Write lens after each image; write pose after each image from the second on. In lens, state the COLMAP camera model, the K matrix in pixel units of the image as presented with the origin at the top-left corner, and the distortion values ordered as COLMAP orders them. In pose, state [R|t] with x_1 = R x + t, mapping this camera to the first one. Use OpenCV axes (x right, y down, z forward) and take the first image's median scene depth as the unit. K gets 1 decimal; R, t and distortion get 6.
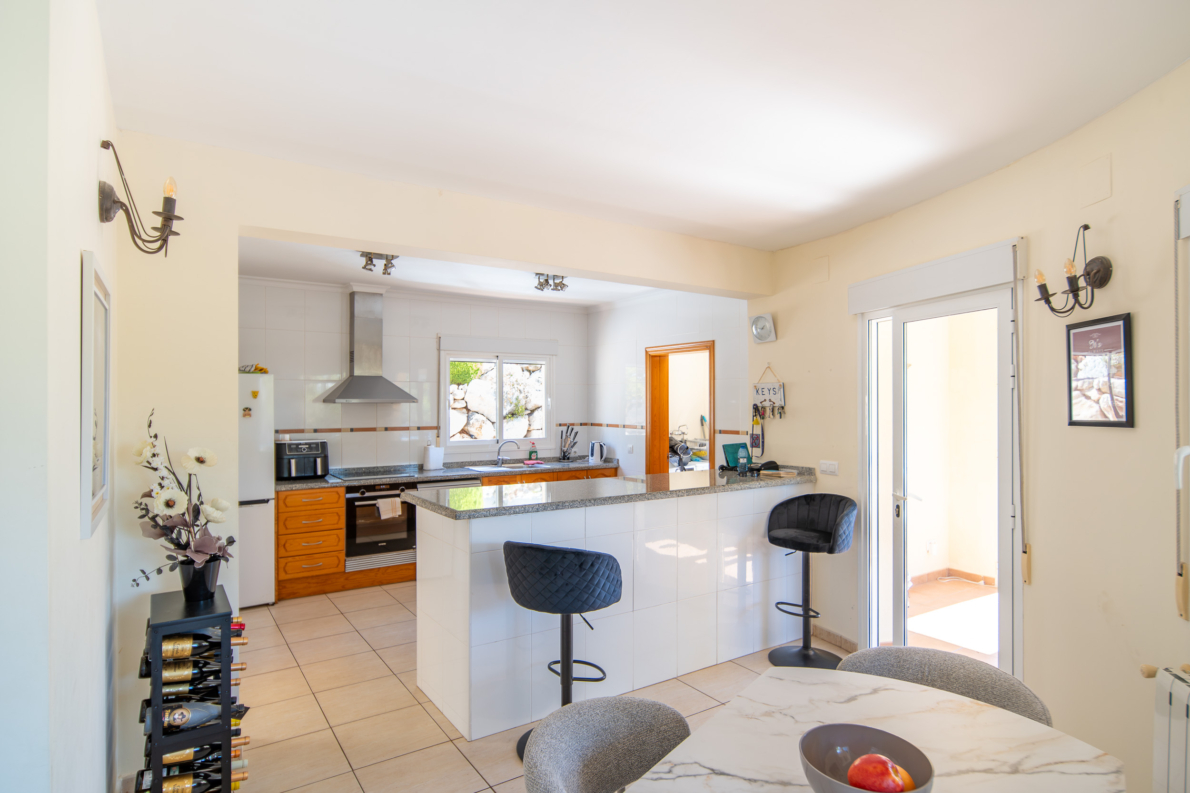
lens RADIAL K [[648.6, 0, 595.8], [0, 648.6, 397.9], [0, 0, 1]] dist [-0.004535, 0.000369]
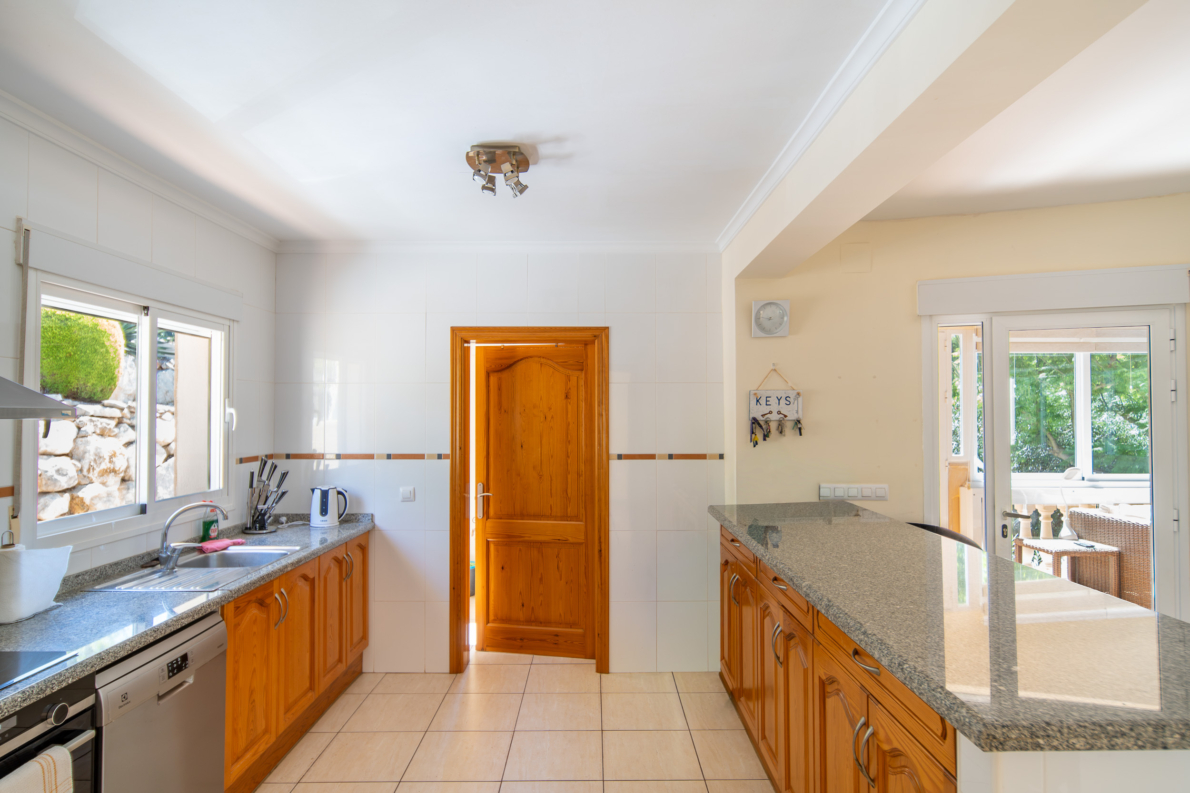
lens RADIAL K [[648.6, 0, 599.9], [0, 648.6, 397.4], [0, 0, 1]] dist [-0.004535, 0.000369]
pose [[0.550609, 0.019363, 0.834539, -0.388936], [-0.005282, 0.999792, -0.019713, 0.001601], [-0.834747, 0.006446, 0.550596, 0.592833]]
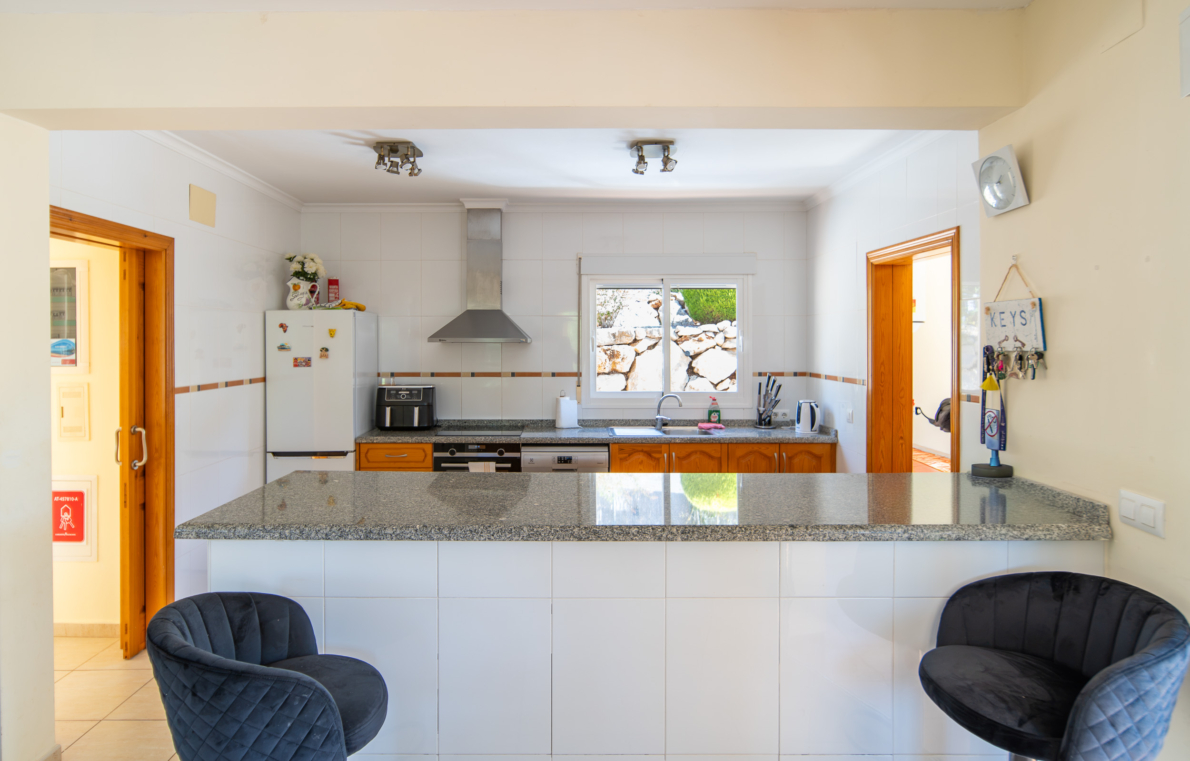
lens RADIAL K [[679.4, 0, 561.8], [0, 679.4, 343.5], [0, 0, 1]] dist [0.002679, 0.003961]
pose [[0.827884, 0.001980, -0.560896, 0.214971], [0.003837, 0.999950, 0.009192, 0.001395], [0.560887, -0.009762, 0.827835, 0.335324]]
